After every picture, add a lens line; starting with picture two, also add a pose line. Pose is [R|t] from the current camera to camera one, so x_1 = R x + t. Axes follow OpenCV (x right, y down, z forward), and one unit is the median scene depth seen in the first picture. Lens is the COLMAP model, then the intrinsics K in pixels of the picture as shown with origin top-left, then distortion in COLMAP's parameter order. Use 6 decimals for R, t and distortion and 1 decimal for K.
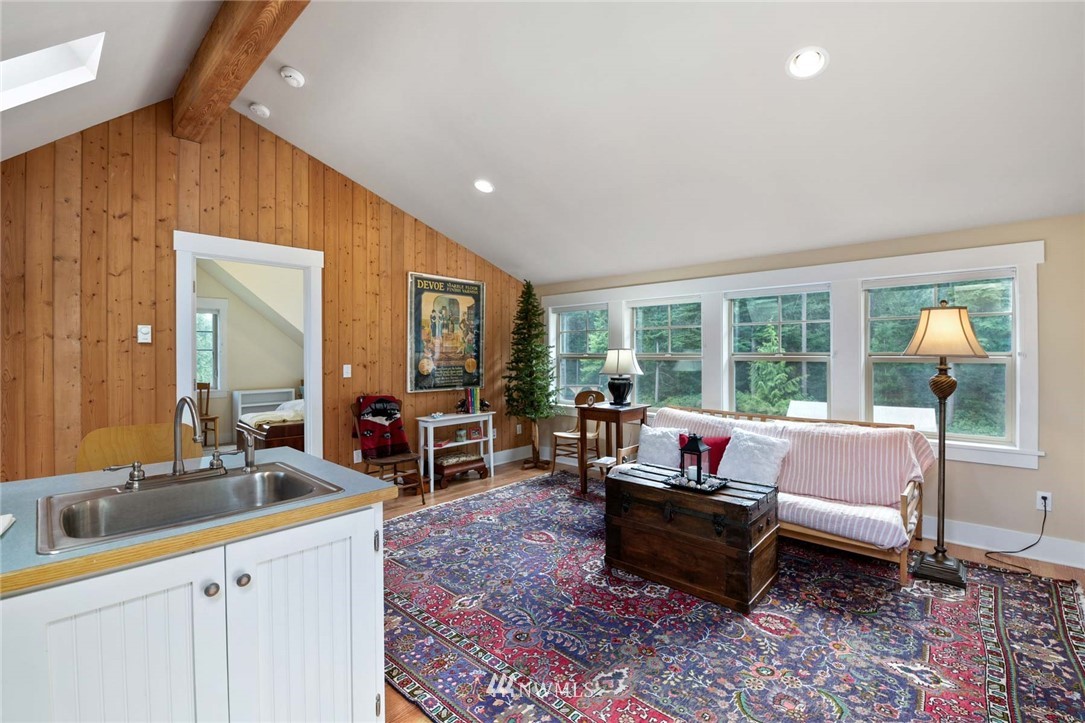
lens RADIAL K [[480.5, 0, 542.3], [0, 480.5, 355.0], [0, 0, 1]] dist [-0.010711, -0.003534]
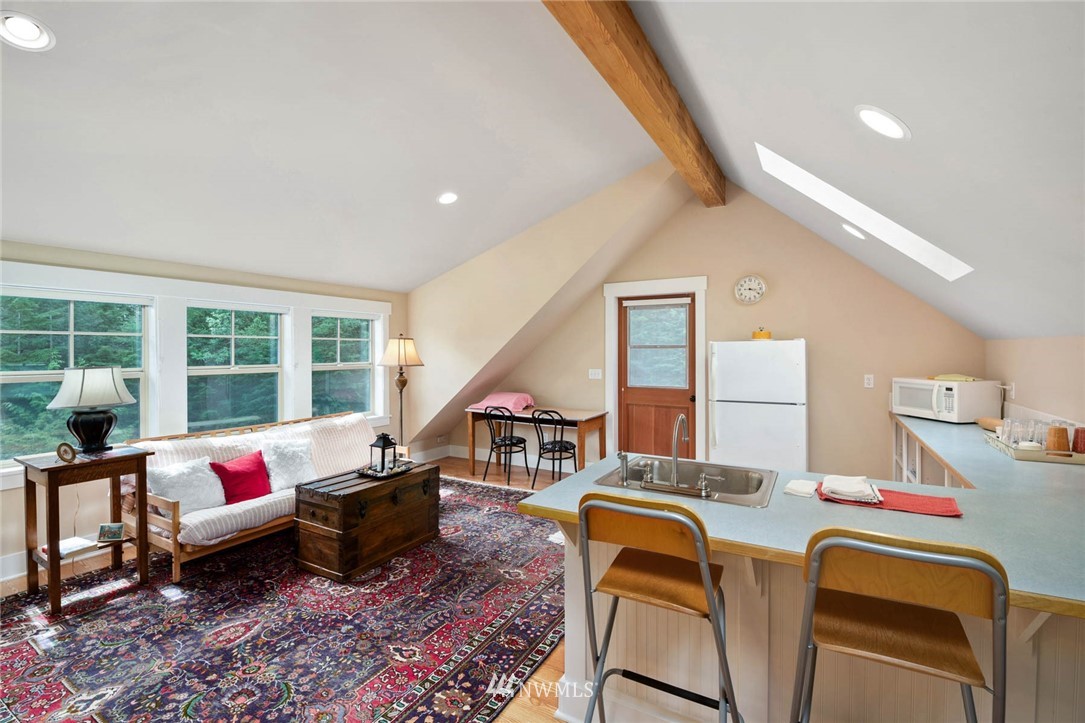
lens RADIAL K [[480.5, 0, 563.6], [0, 480.5, 348.5], [0, 0, 1]] dist [-0.010711, -0.003534]
pose [[-0.263007, 0.007737, 0.964763, -0.702973], [0.009474, 0.999940, -0.005437, -0.031326], [-0.964748, 0.007710, -0.263064, 0.602099]]
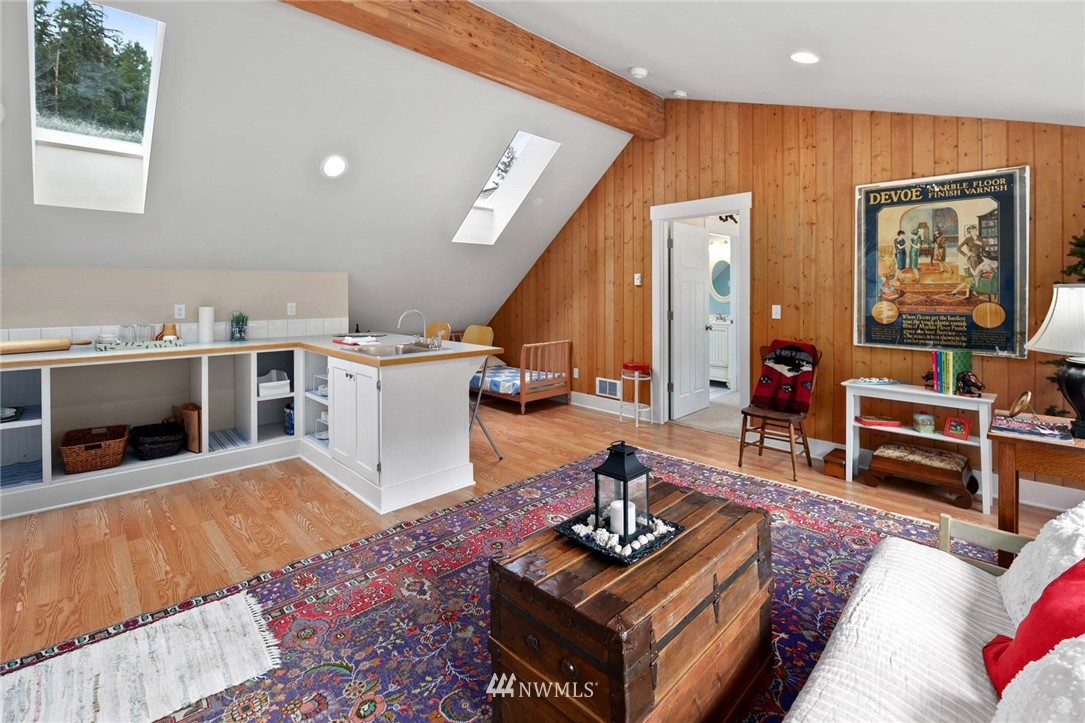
lens RADIAL K [[480.5, 0, 548.7], [0, 480.5, 296.5], [0, 0, 1]] dist [-0.010711, -0.003534]
pose [[-0.034874, 0.011384, -0.999327, 0.592388], [-0.009272, 0.999888, 0.011714, -0.003702], [0.999349, 0.009674, -0.034764, 0.642643]]
